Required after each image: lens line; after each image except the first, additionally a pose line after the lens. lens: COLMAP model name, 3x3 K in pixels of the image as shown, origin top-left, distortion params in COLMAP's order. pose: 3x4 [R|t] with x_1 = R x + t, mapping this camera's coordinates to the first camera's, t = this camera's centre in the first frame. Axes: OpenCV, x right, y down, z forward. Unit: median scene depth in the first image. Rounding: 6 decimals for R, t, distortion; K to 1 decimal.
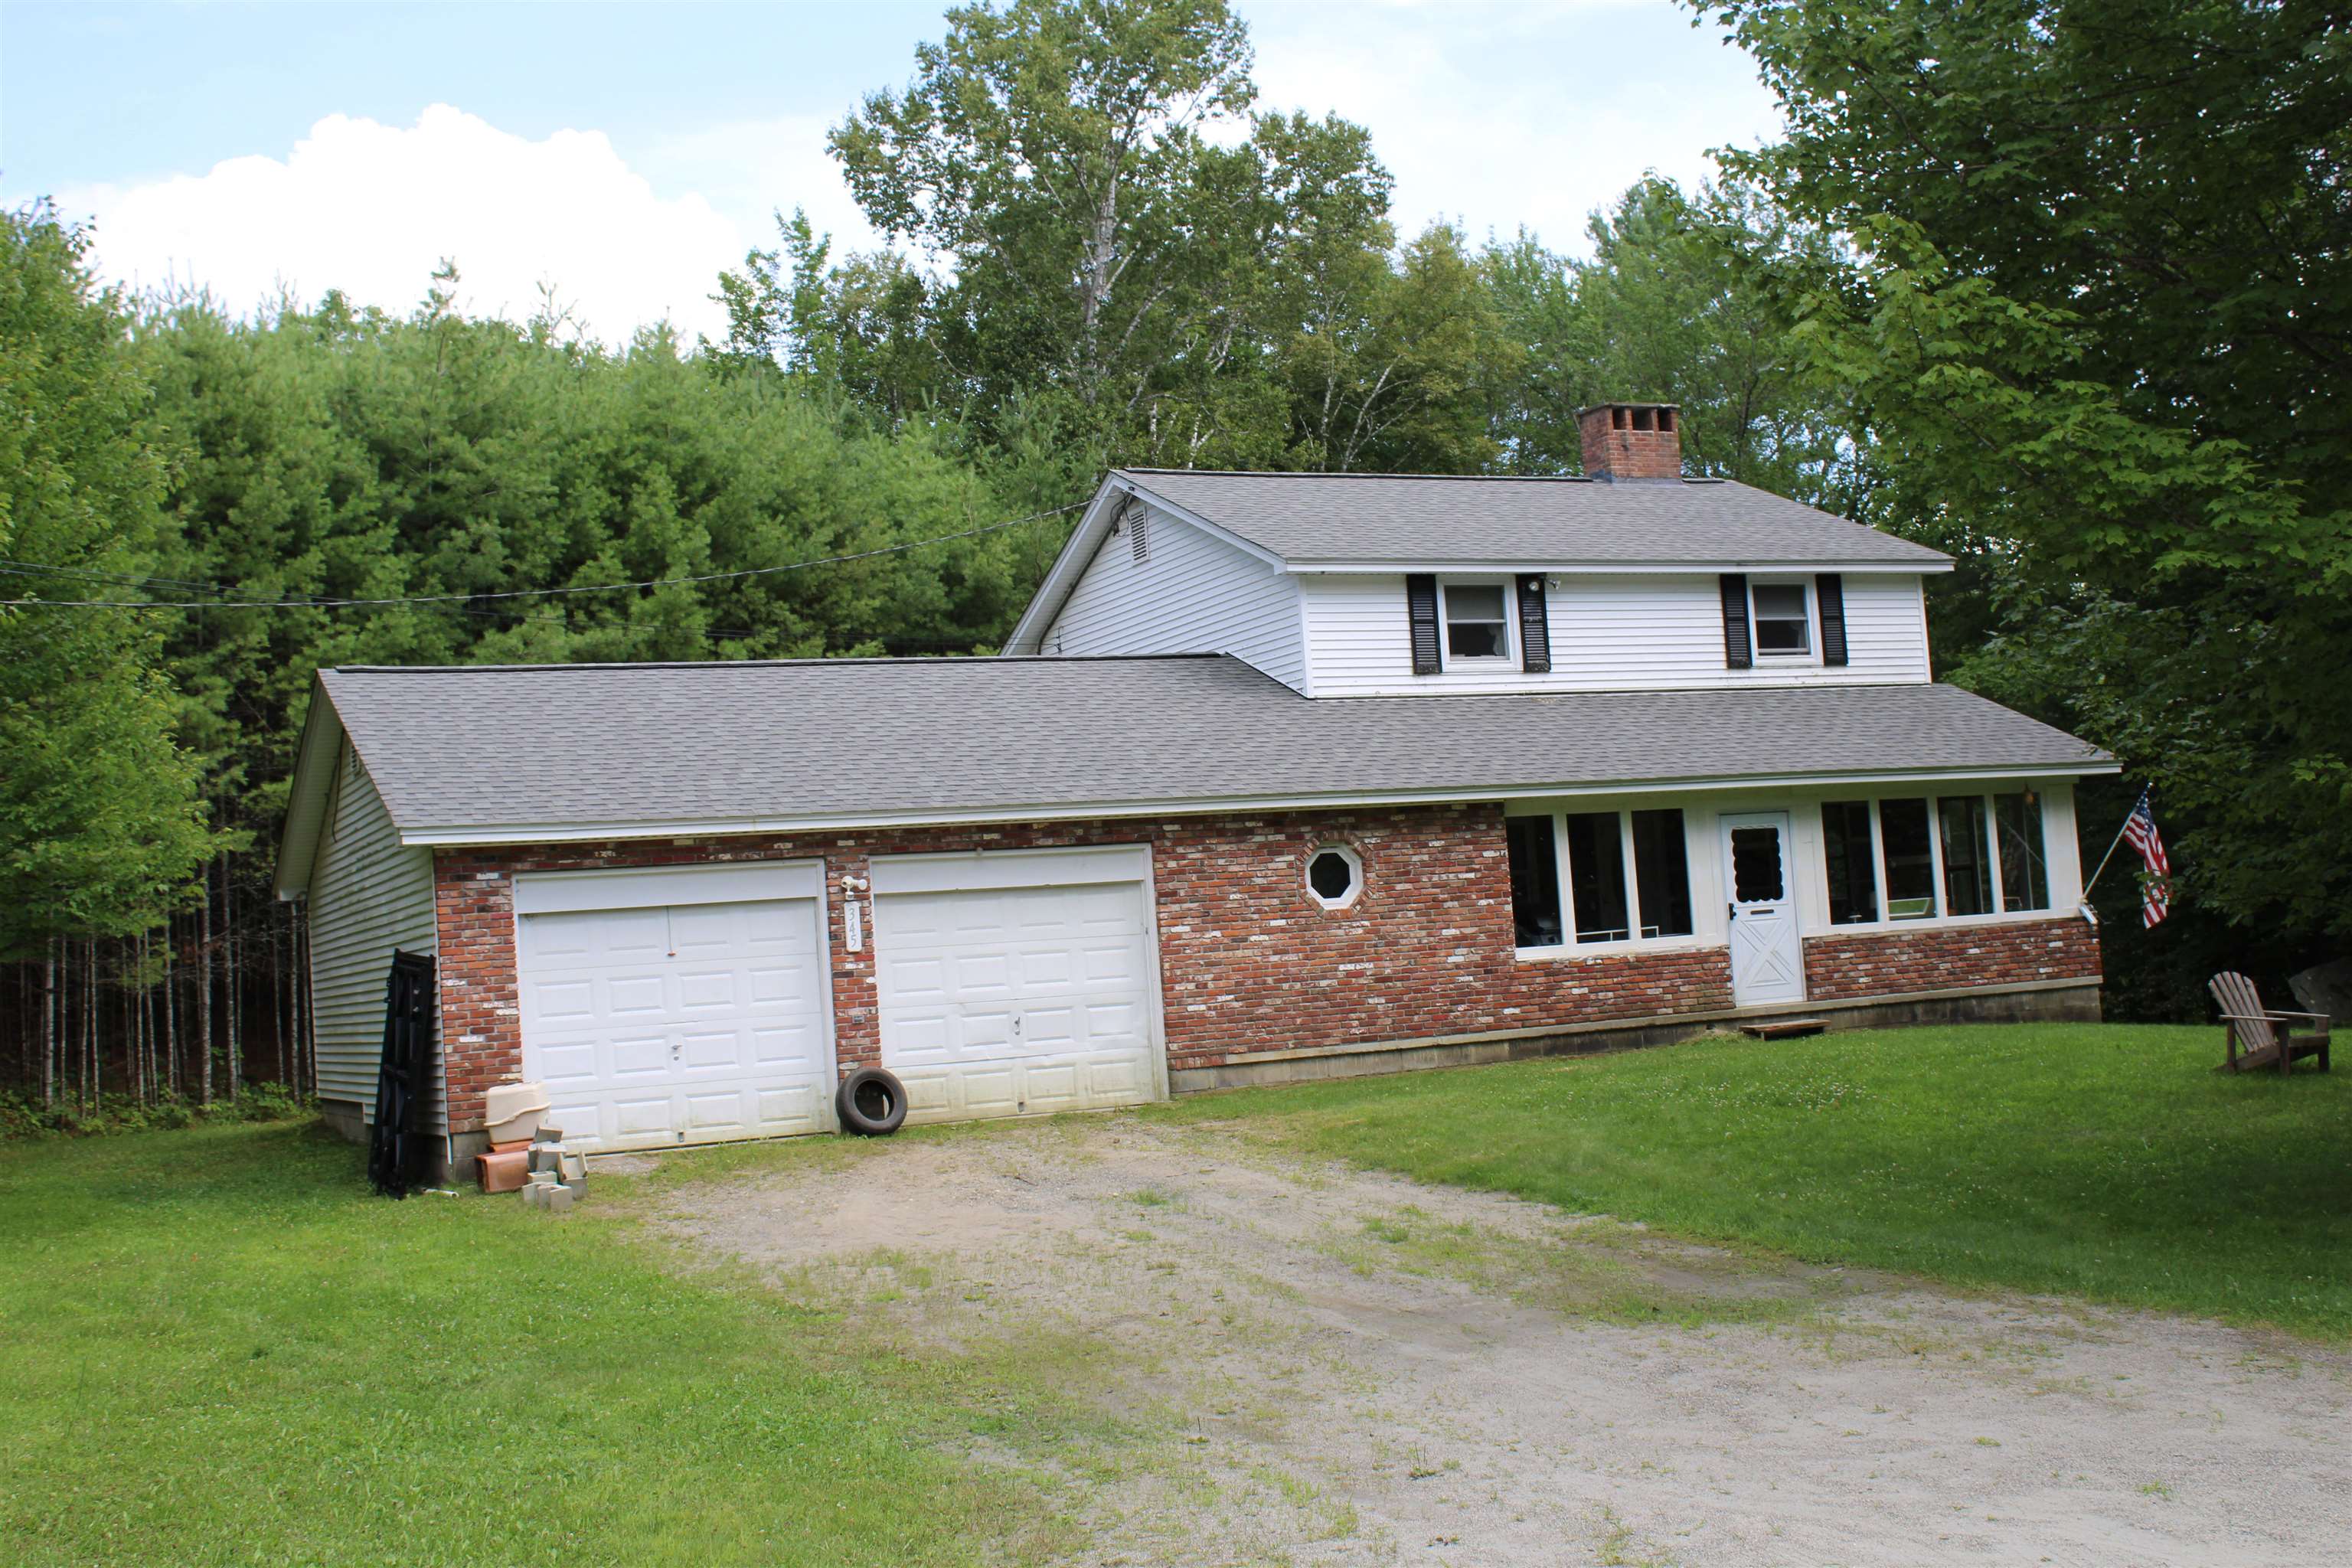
lens RADIAL K [[2726.3, 0, 1176.0], [0, 2726.3, 784.0], [0, 0, 1]] dist [-0.076161, 0.003545]
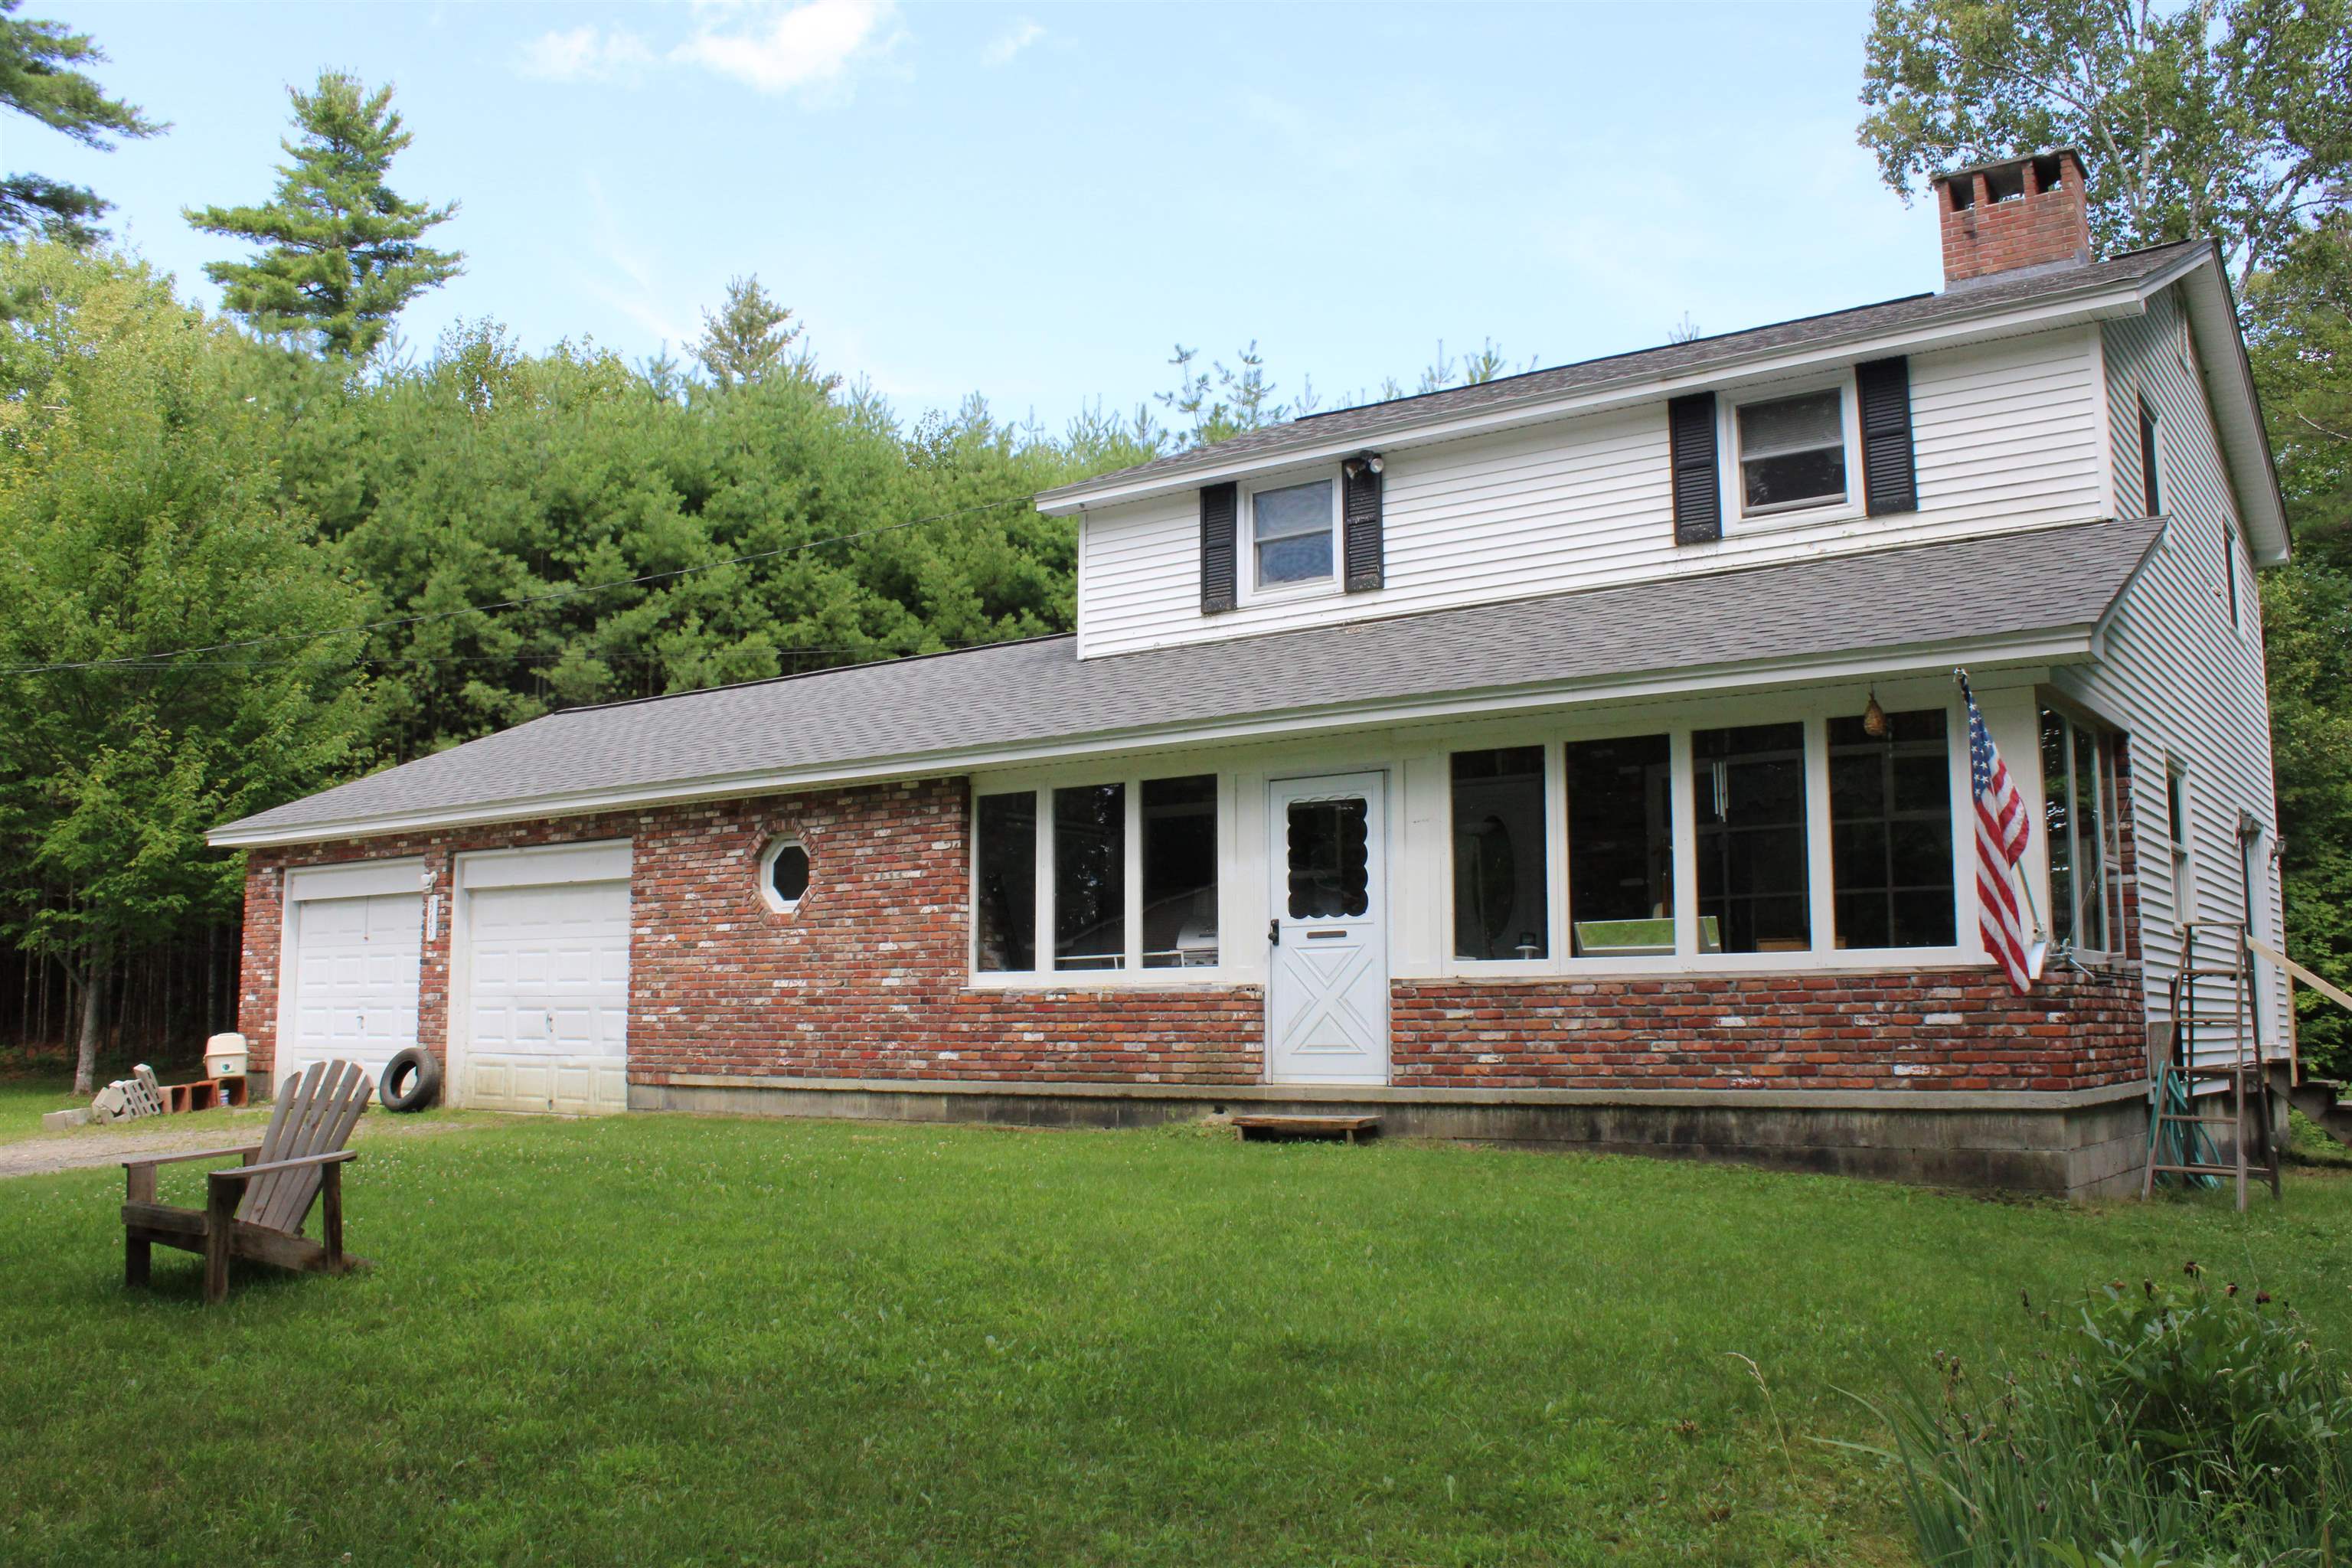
lens RADIAL K [[1975.9, 0, 1176.0], [0, 1975.9, 784.0], [0, 0, 1]] dist [-0.136420, 0.003943]
pose [[0.486998, -0.039427, -0.872513, 0.626524], [0.024727, 0.999203, -0.031350, 0.027424], [0.873053, -0.006307, 0.487585, 0.791897]]
